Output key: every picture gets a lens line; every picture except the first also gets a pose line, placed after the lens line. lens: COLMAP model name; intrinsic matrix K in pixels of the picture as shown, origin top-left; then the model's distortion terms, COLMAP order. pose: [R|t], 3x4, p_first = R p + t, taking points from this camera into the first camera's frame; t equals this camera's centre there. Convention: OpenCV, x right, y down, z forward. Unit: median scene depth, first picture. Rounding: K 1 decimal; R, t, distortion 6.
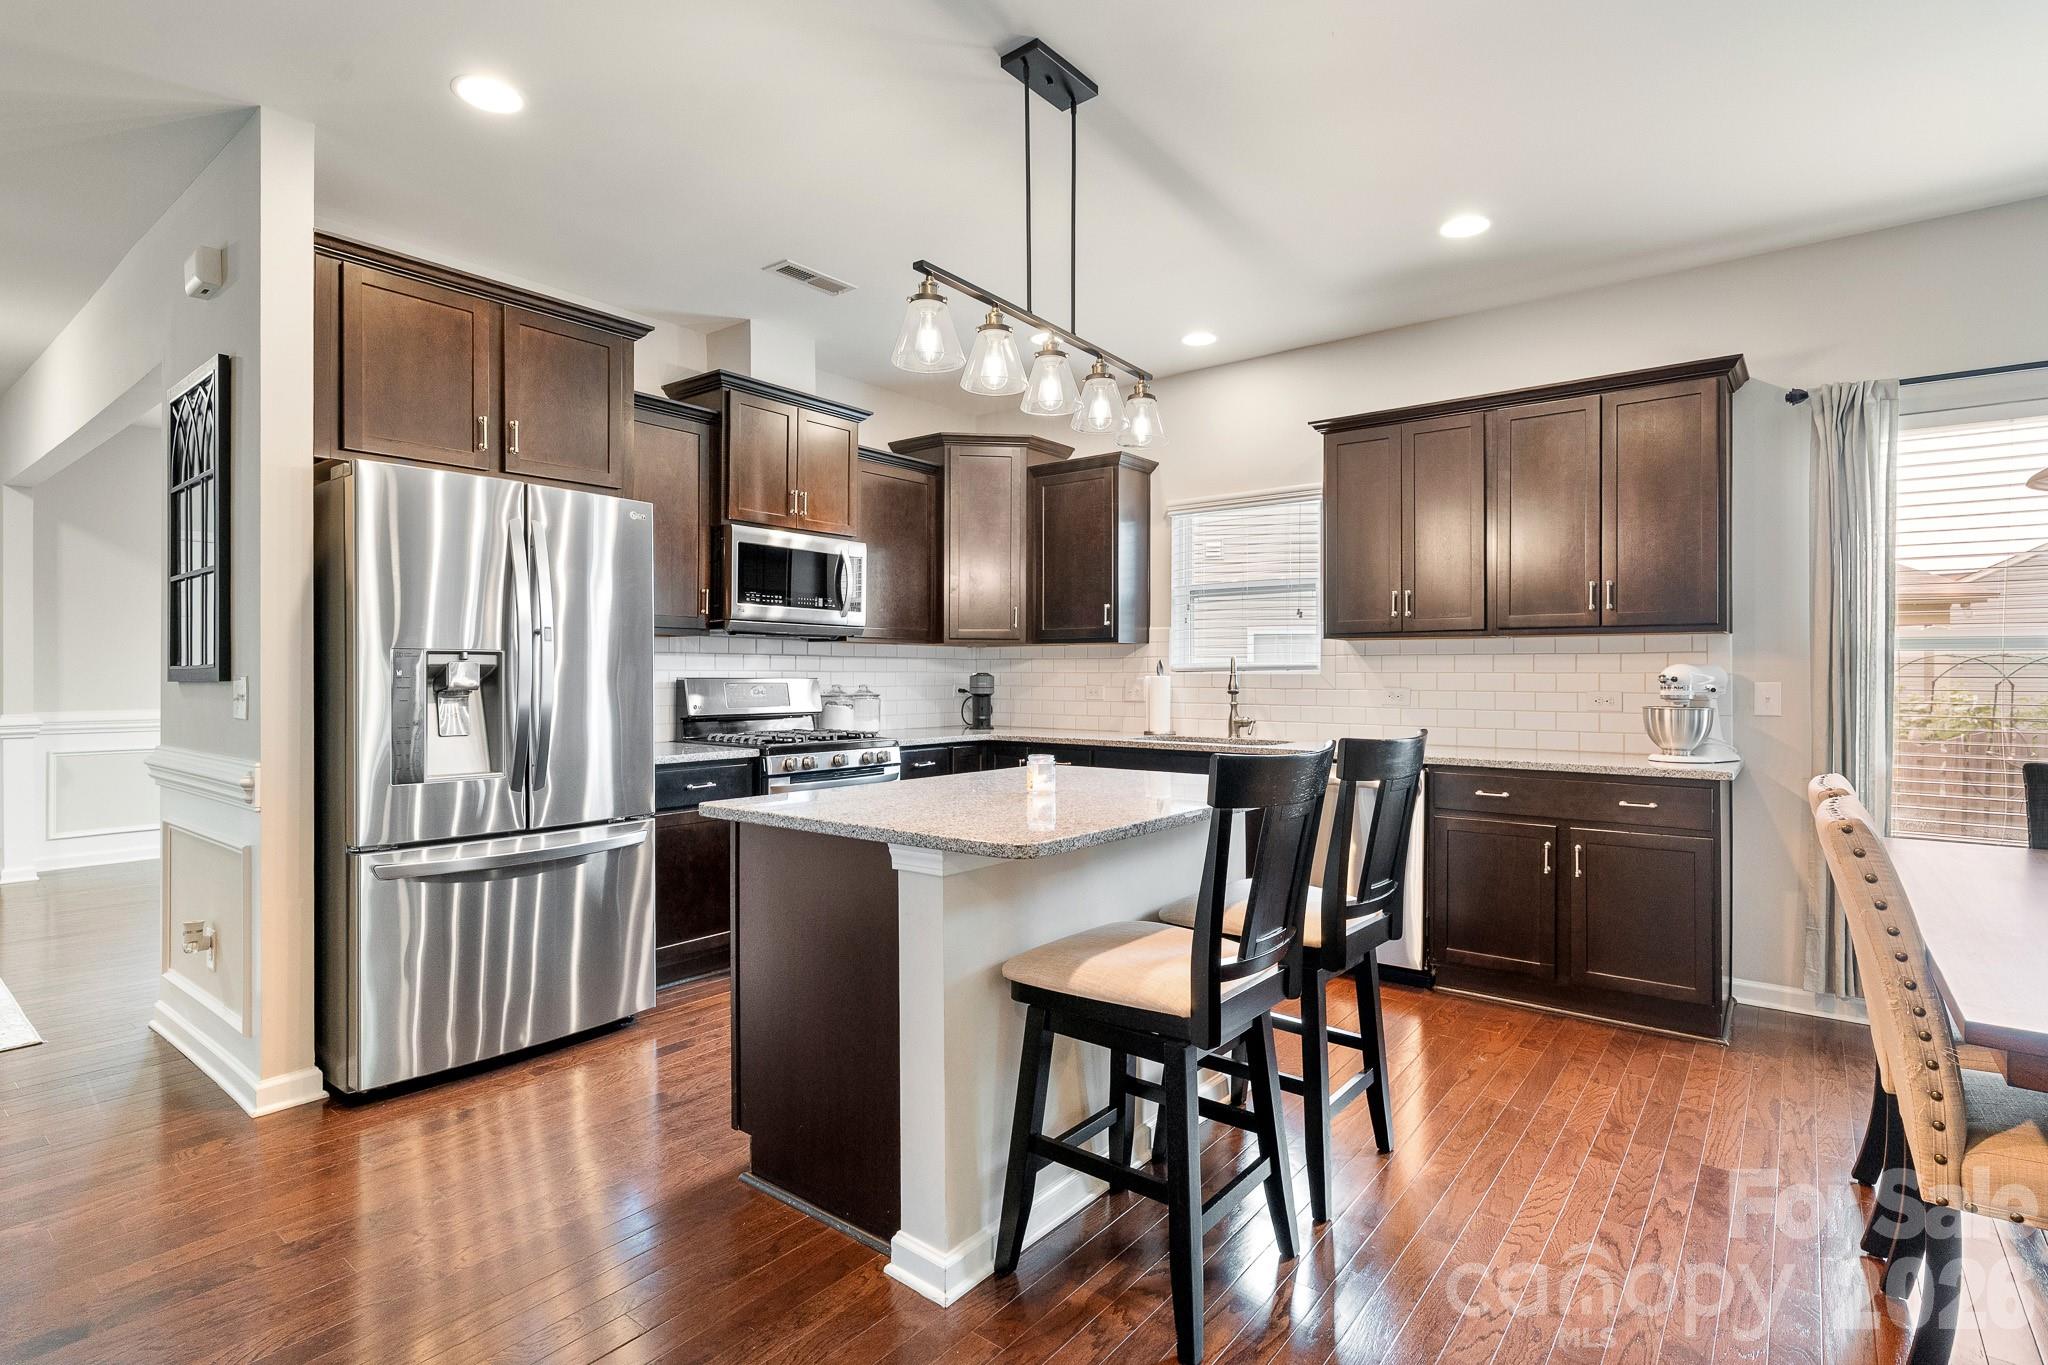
lens RADIAL K [[976.5, 0, 1025.3], [0, 976.5, 674.1], [0, 0, 1]] dist [-0.000289, -0.000017]
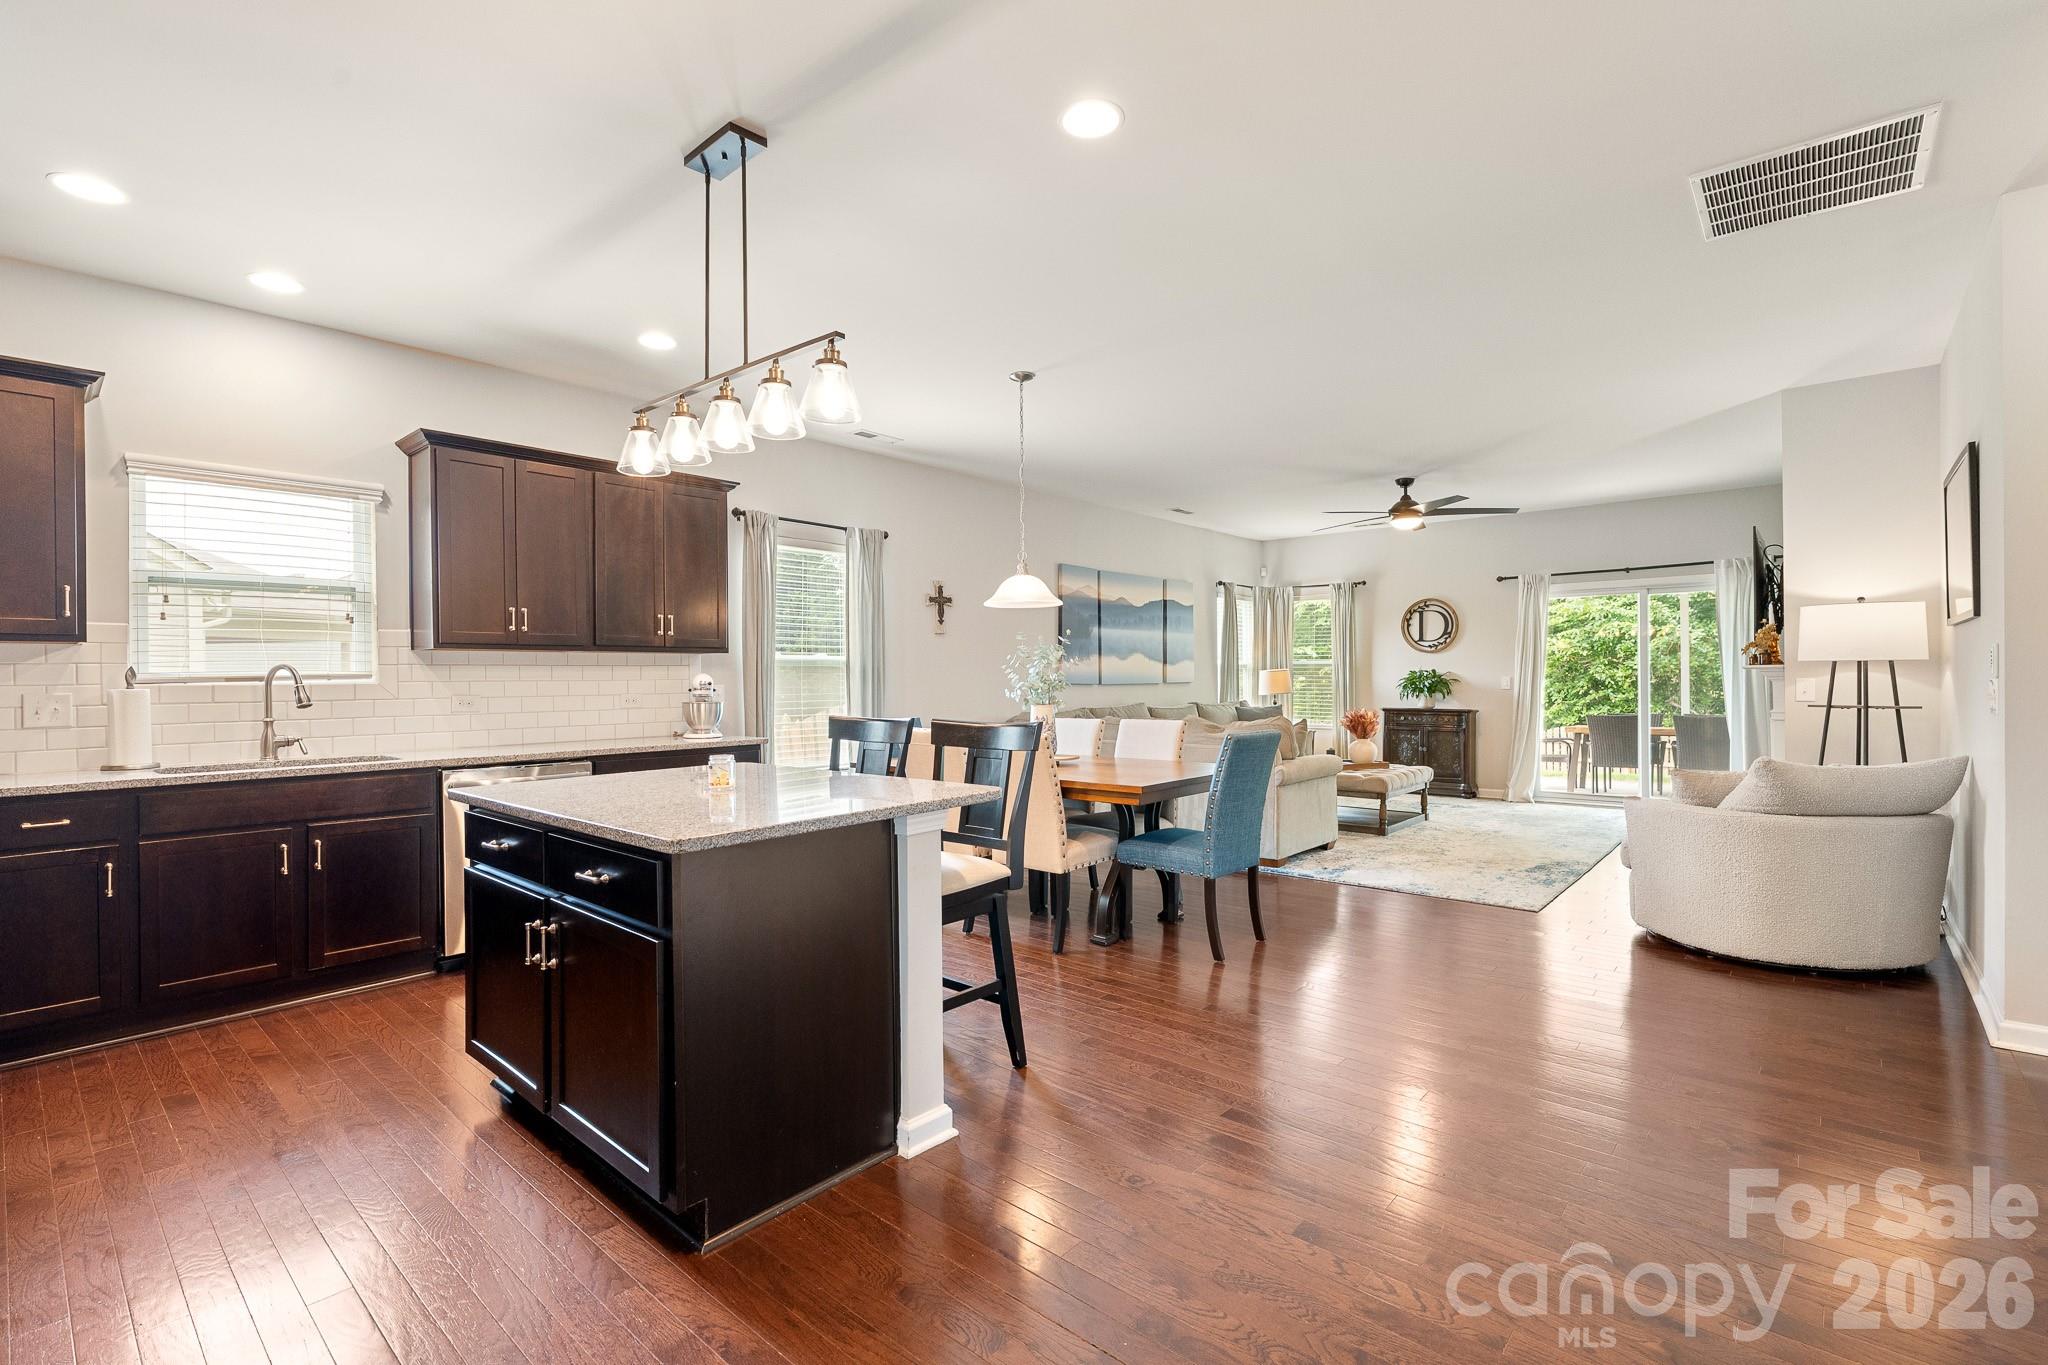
lens RADIAL K [[913.6, 0, 1024.0], [0, 913.6, 682.5], [0, 0, 1]] dist [-0.000943, 0.000027]
pose [[0.045751, -0.008631, 0.998916, -0.579708], [0.006244, 0.999946, 0.008354, -0.004871], [-0.998933, 0.005855, 0.045803, 0.340538]]
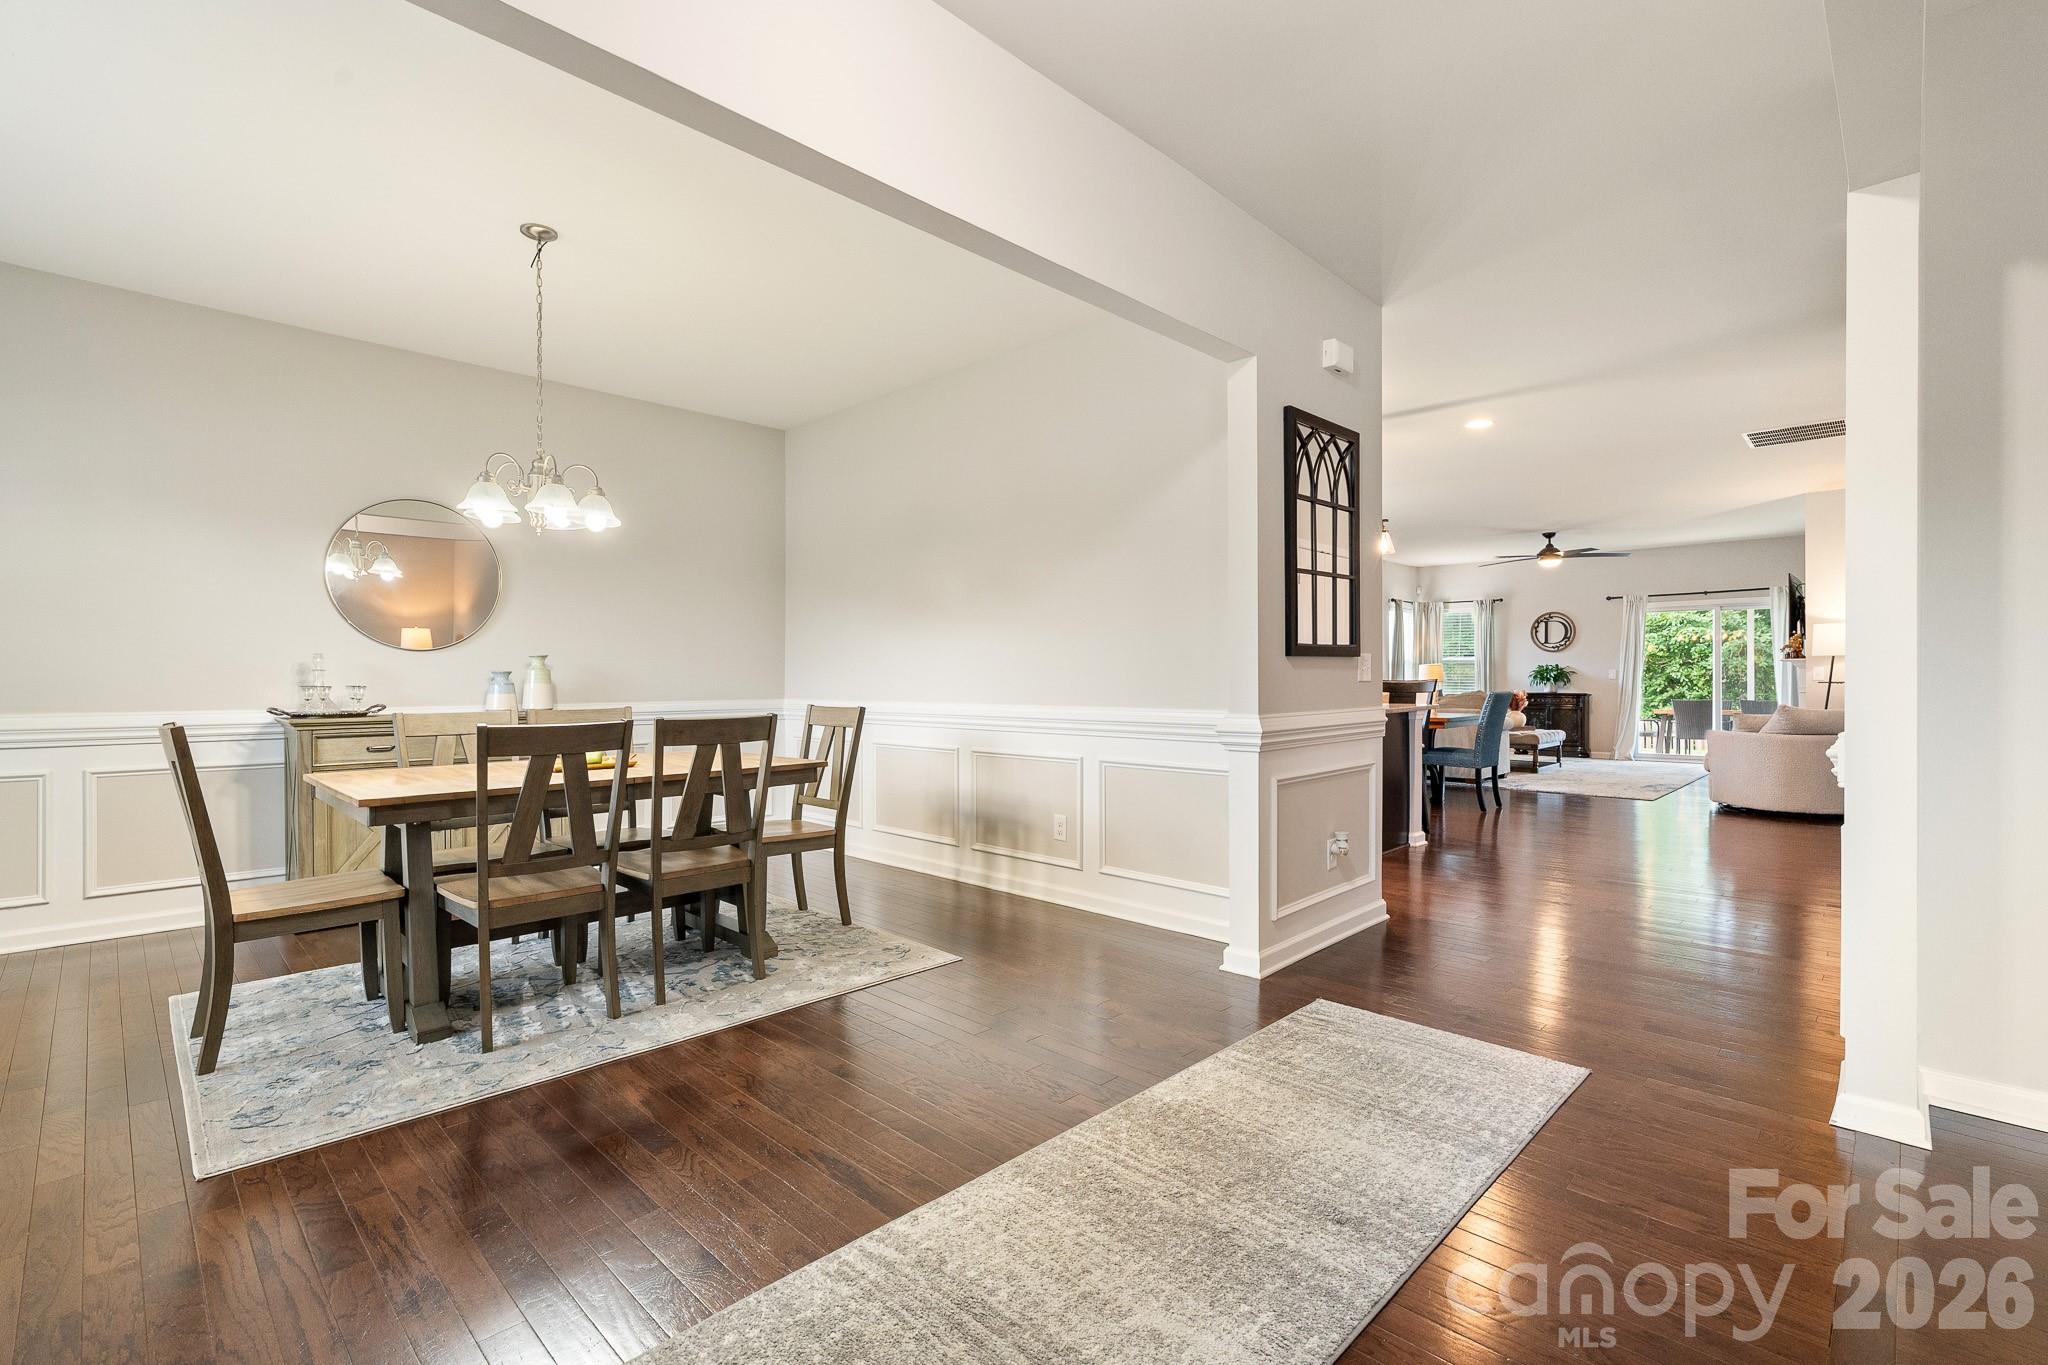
lens RADIAL K [[913.6, 0, 1024.0], [0, 913.6, 682.5], [0, 0, 1]] dist [-0.000943, 0.000027]
pose [[0.097426, -0.007615, 0.995214, -1.439683], [0.000138, 0.999971, 0.007638, 0.023345], [-0.995243, -0.000606, 0.097425, 0.873135]]
